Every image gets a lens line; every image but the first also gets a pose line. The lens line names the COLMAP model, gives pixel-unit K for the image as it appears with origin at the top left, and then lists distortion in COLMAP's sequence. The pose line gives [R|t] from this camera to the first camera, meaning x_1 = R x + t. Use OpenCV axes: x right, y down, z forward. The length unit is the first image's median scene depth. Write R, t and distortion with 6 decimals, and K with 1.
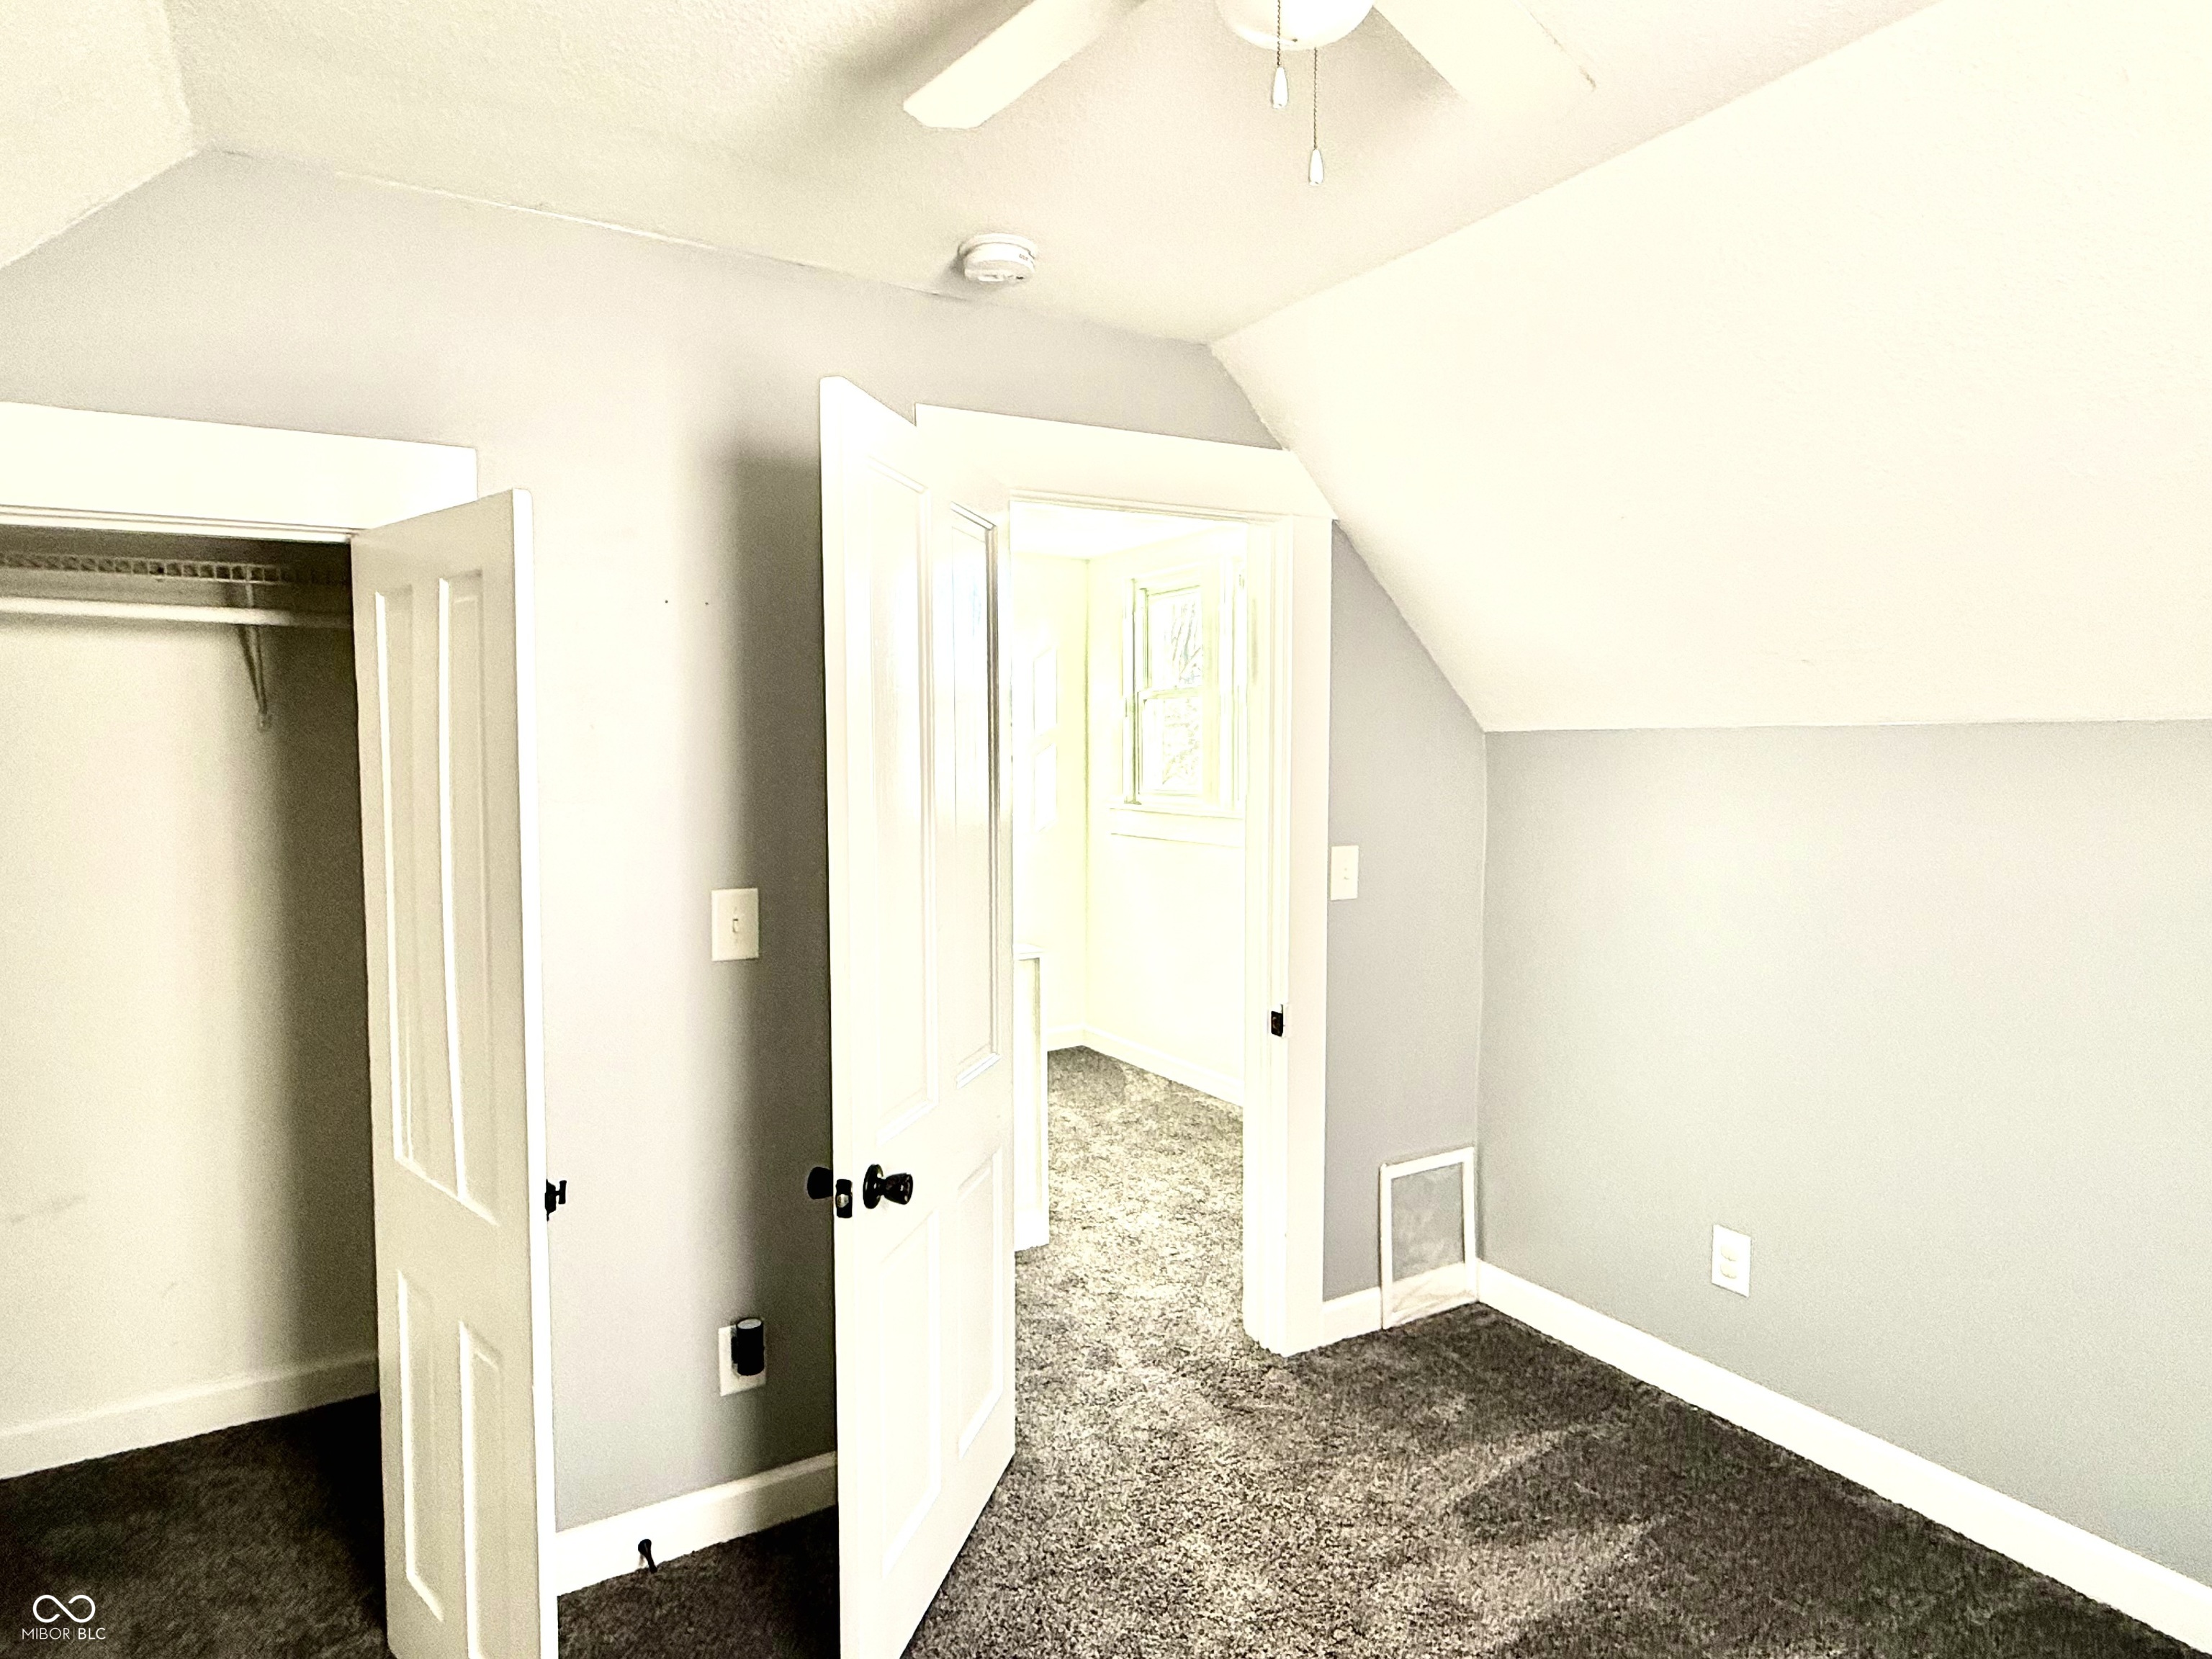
lens RADIAL K [[1280.8, 0, 1108.7], [0, 1280.8, 826.5], [0, 0, 1]] dist [-0.002466, -0.000021]
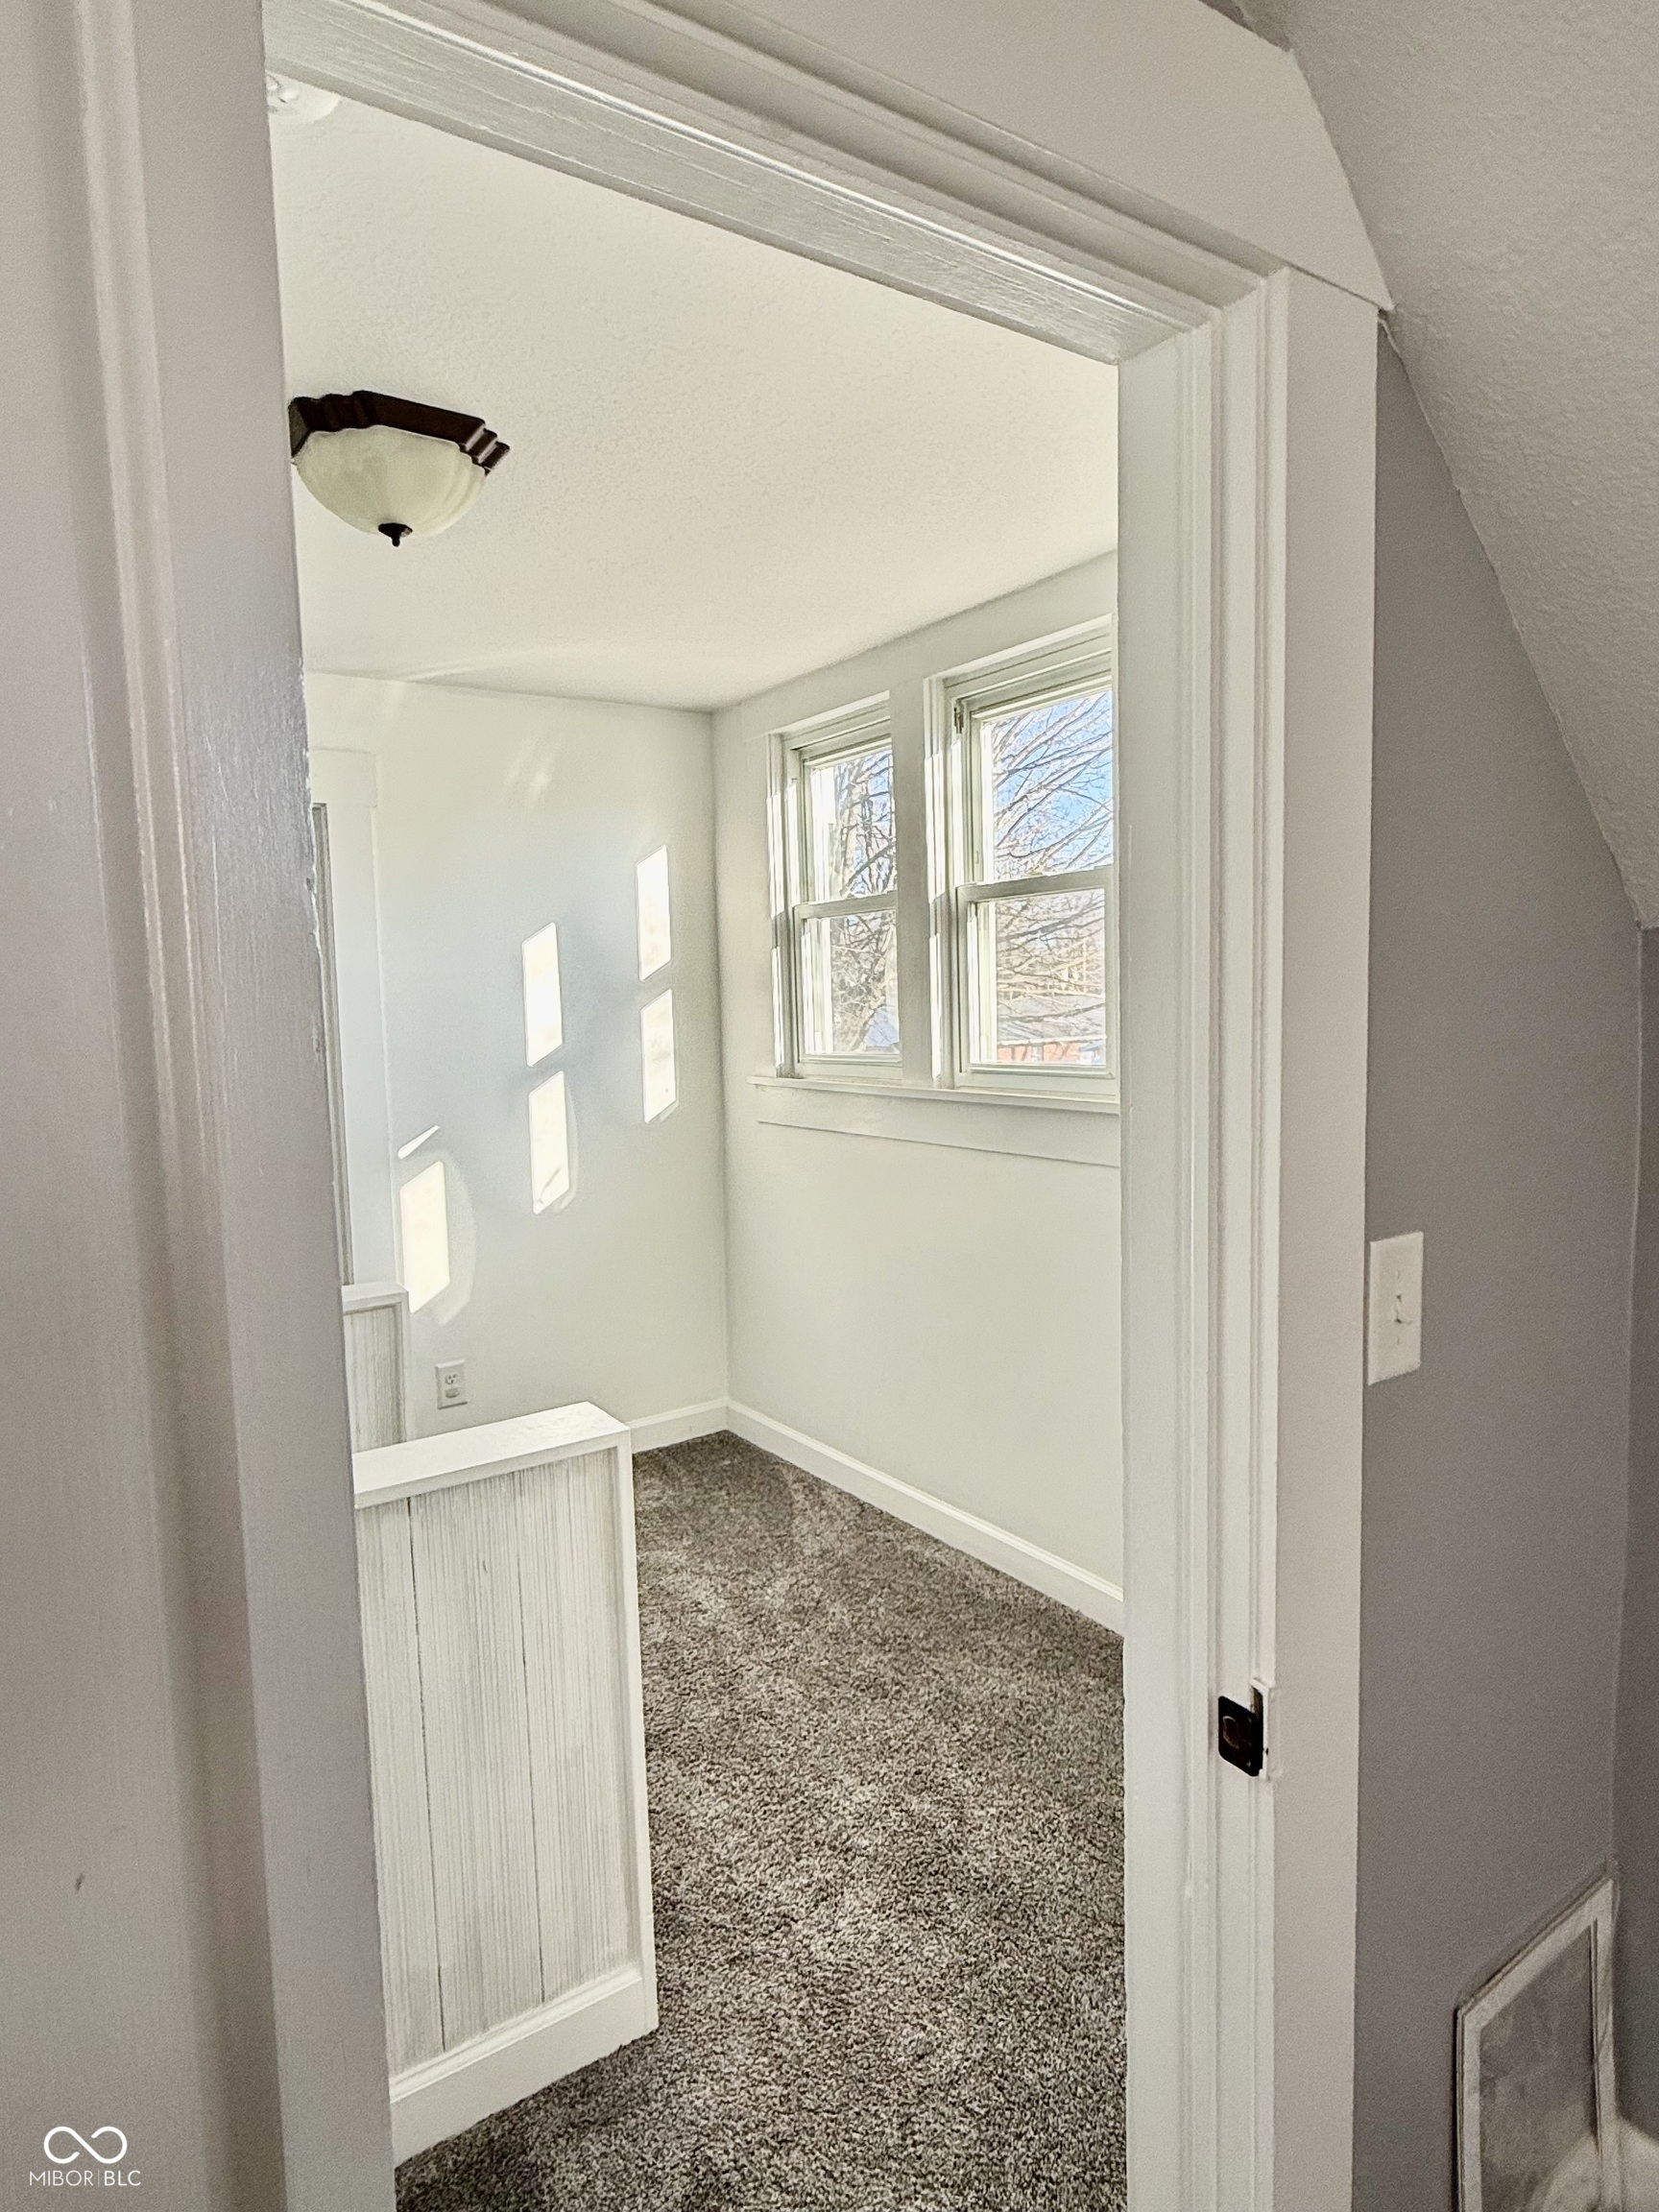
lens RADIAL K [[1280.8, 0, 827.2], [0, 1280.8, 1100.3], [0, 0, 1]] dist [-0.002466, -0.000021]
pose [[0.997876, -0.031700, 0.056909, 0.000144], [0.030570, 0.999320, 0.020615, -0.024279], [-0.057524, -0.018832, 0.998166, 0.425381]]
